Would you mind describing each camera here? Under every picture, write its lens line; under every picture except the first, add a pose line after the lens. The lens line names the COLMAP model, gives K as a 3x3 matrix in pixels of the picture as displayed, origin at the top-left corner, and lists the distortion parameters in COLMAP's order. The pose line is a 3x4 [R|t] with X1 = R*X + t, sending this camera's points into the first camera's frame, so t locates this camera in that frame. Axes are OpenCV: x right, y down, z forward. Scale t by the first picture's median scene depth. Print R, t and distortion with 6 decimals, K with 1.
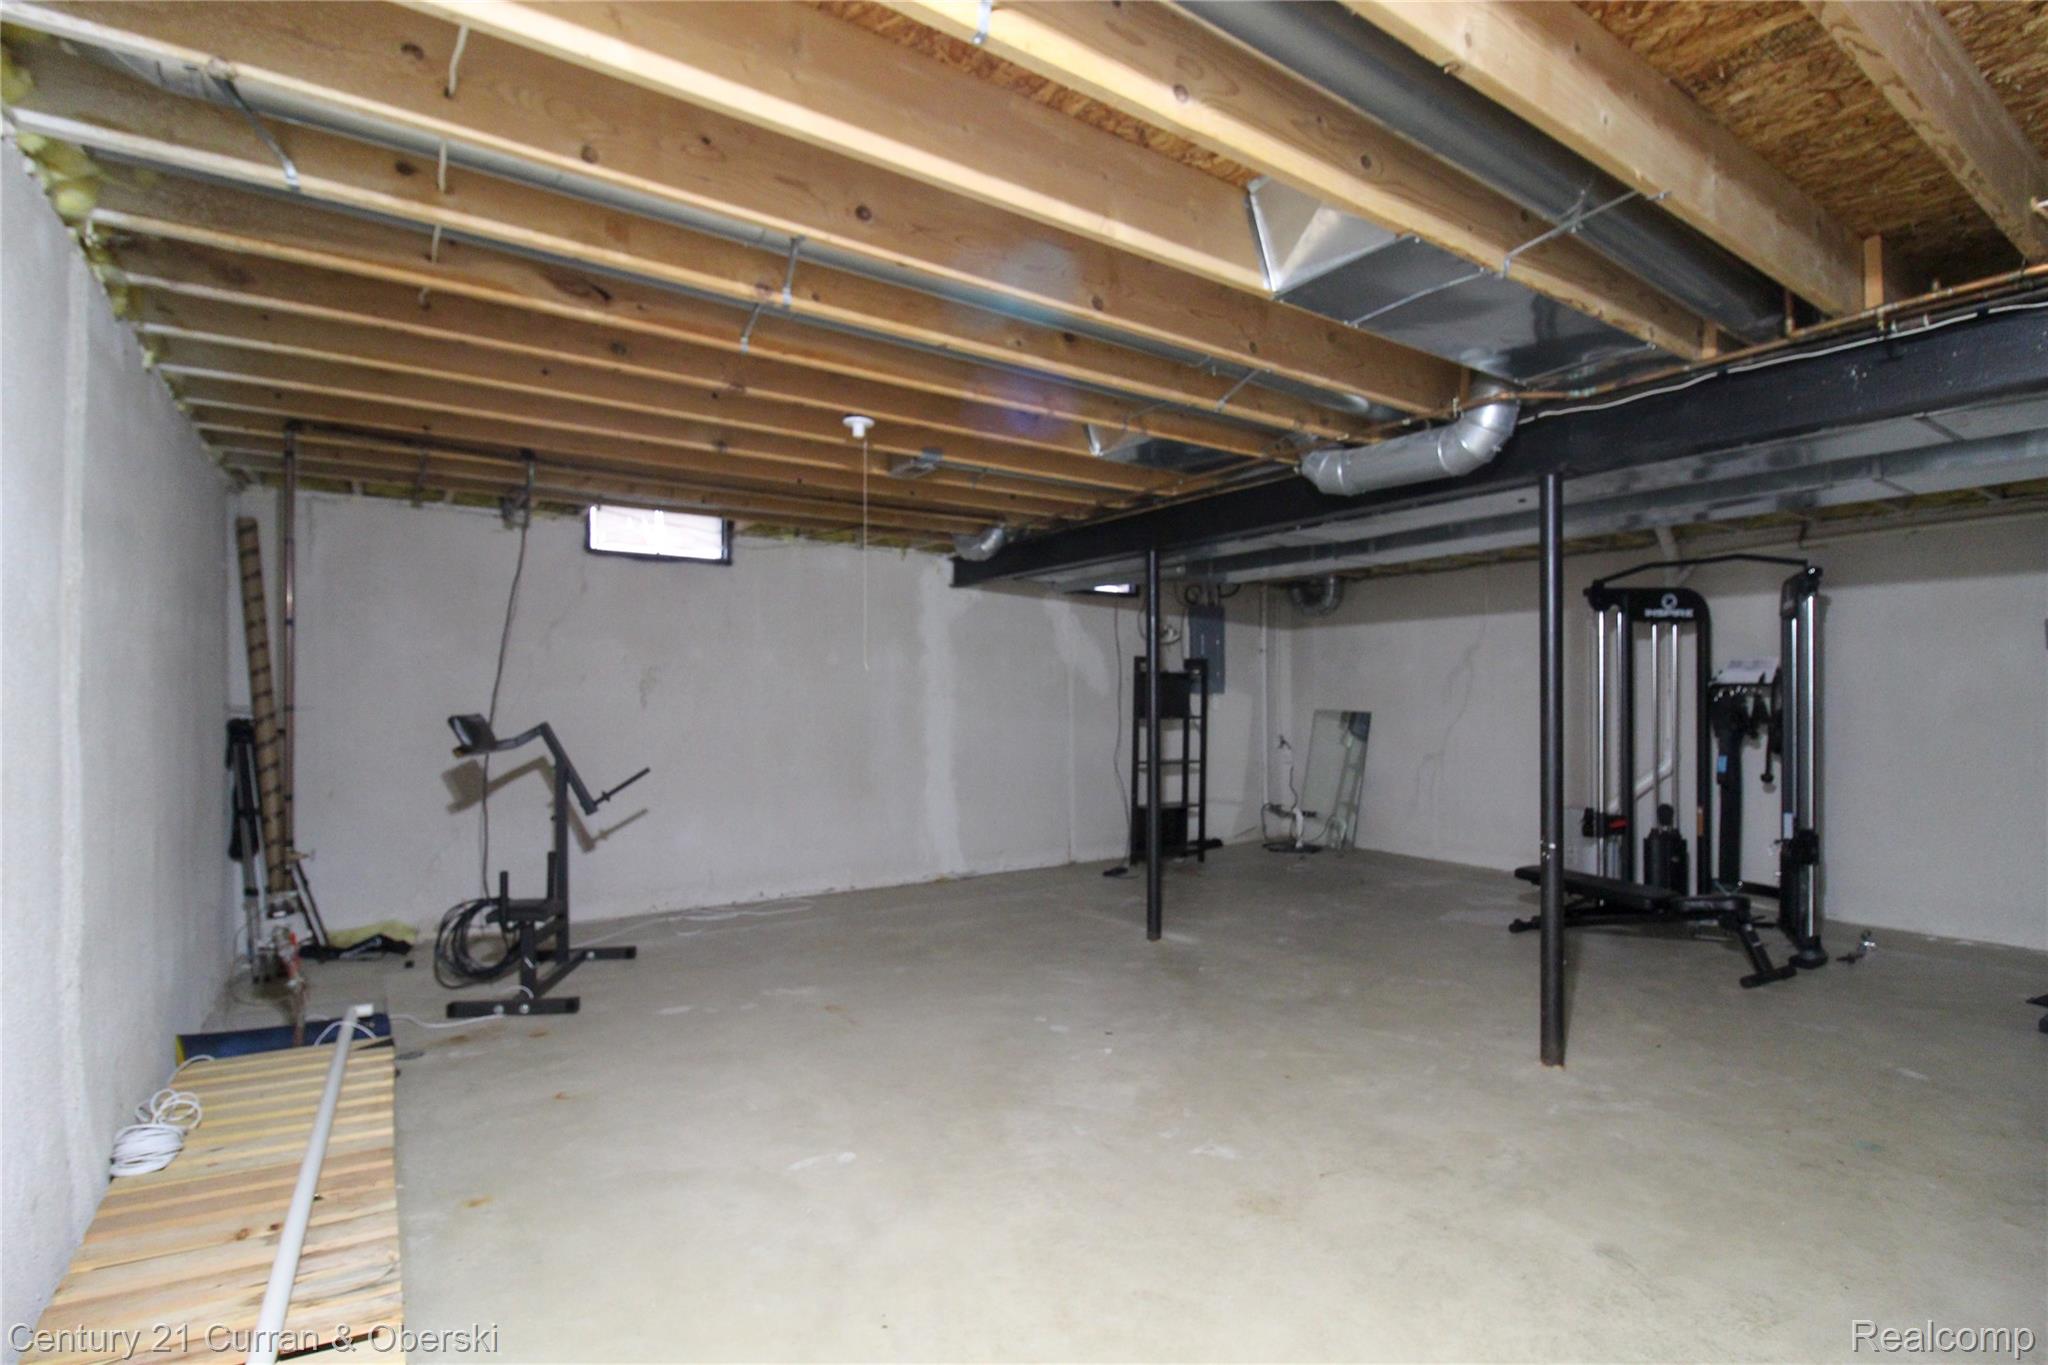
lens RADIAL K [[962.4, 0, 1031.6], [0, 962.4, 691.2], [0, 0, 1]] dist [-0.004843, -0.000765]
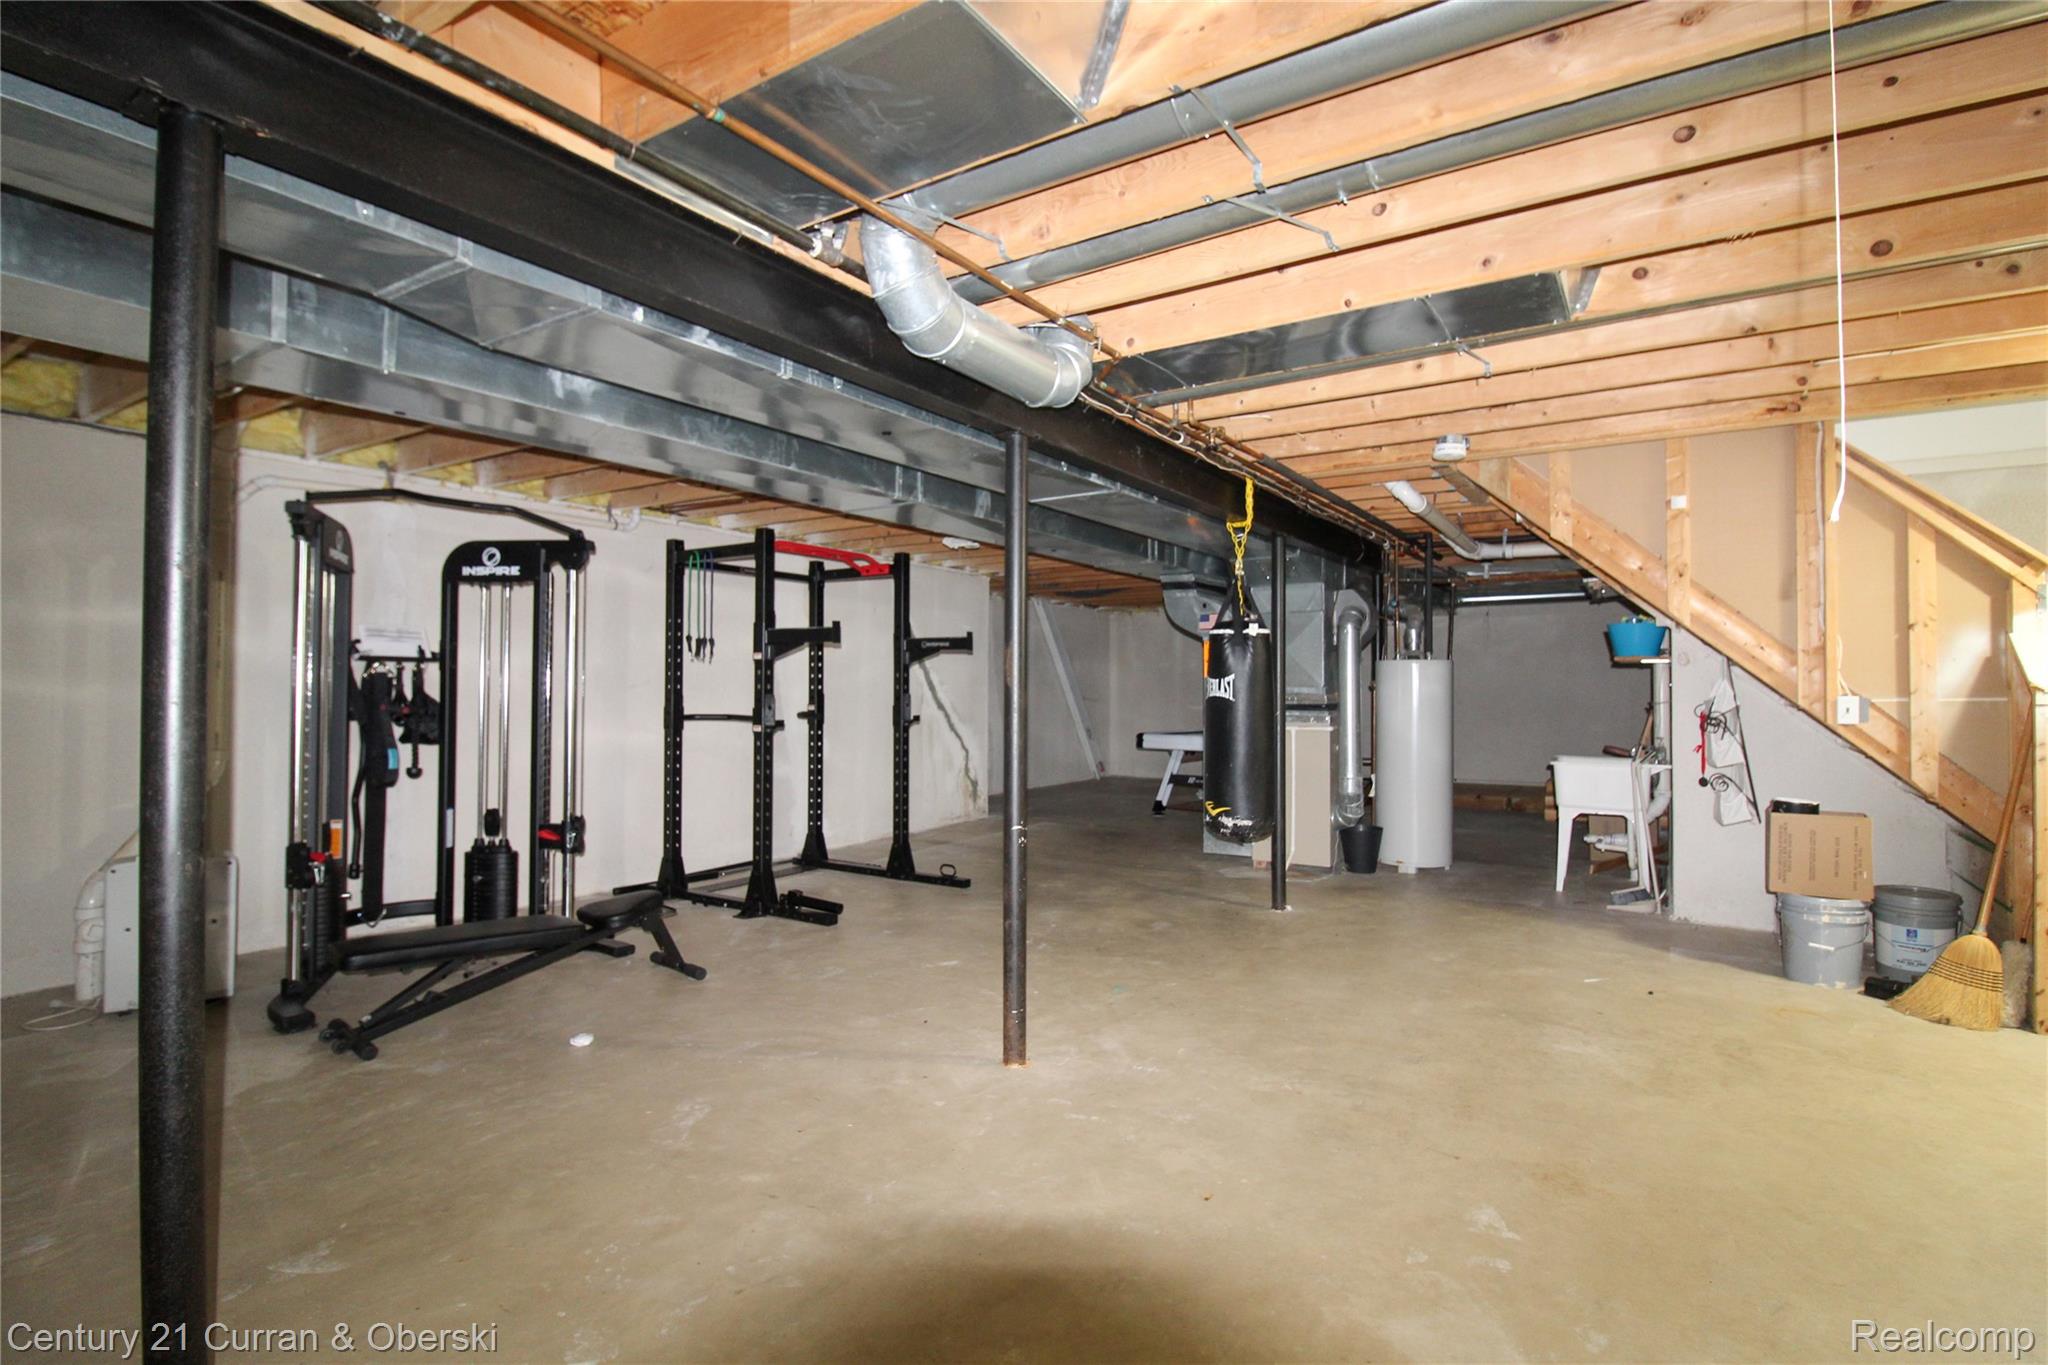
lens RADIAL K [[962.4, 0, 1031.6], [0, 962.4, 691.2], [0, 0, 1]] dist [-0.004843, -0.000765]
pose [[-0.375006, -0.007617, 0.926991, -0.261364], [-0.010752, 0.999935, 0.003867, 0.014667], [-0.926960, -0.008517, -0.375063, 1.038736]]
